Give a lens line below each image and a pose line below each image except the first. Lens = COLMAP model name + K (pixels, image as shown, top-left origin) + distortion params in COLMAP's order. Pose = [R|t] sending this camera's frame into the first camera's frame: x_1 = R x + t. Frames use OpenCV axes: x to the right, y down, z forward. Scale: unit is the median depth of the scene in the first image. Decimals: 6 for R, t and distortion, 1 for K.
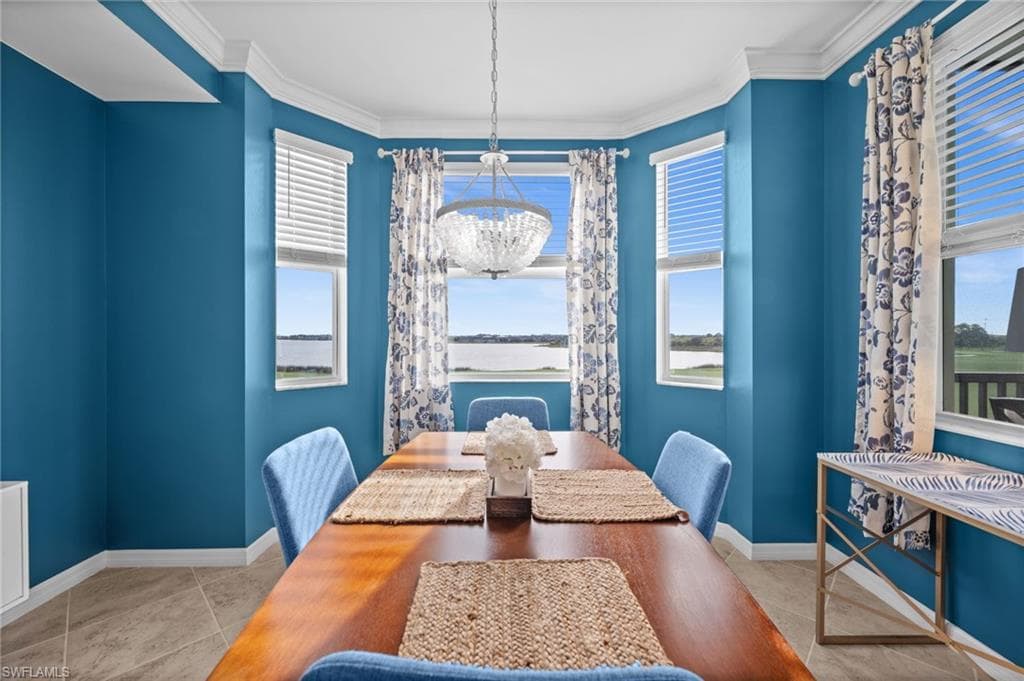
lens RADIAL K [[414.9, 0, 513.7], [0, 414.9, 338.2], [0, 0, 1]] dist [-0.003922, -0.000162]
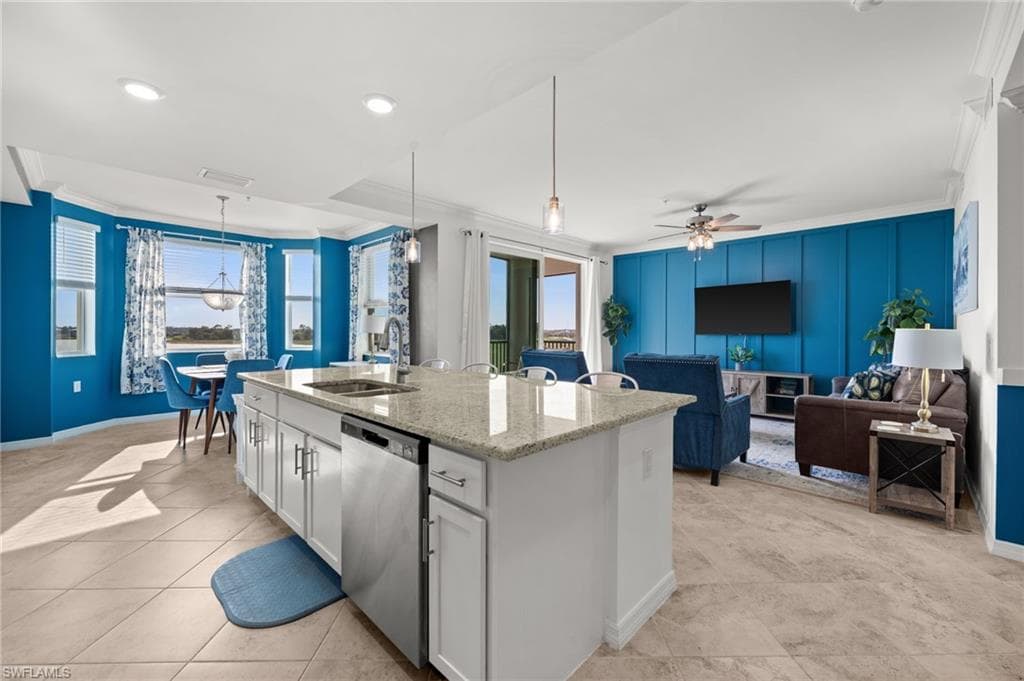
lens RADIAL K [[414.9, 0, 514.5], [0, 414.9, 331.2], [0, 0, 1]] dist [-0.003922, -0.000162]
pose [[0.707144, 0.002359, 0.707066, -0.375362], [-0.000712, 0.999996, -0.002625, 0.011044], [-0.707069, 0.001353, 0.707143, -1.495902]]
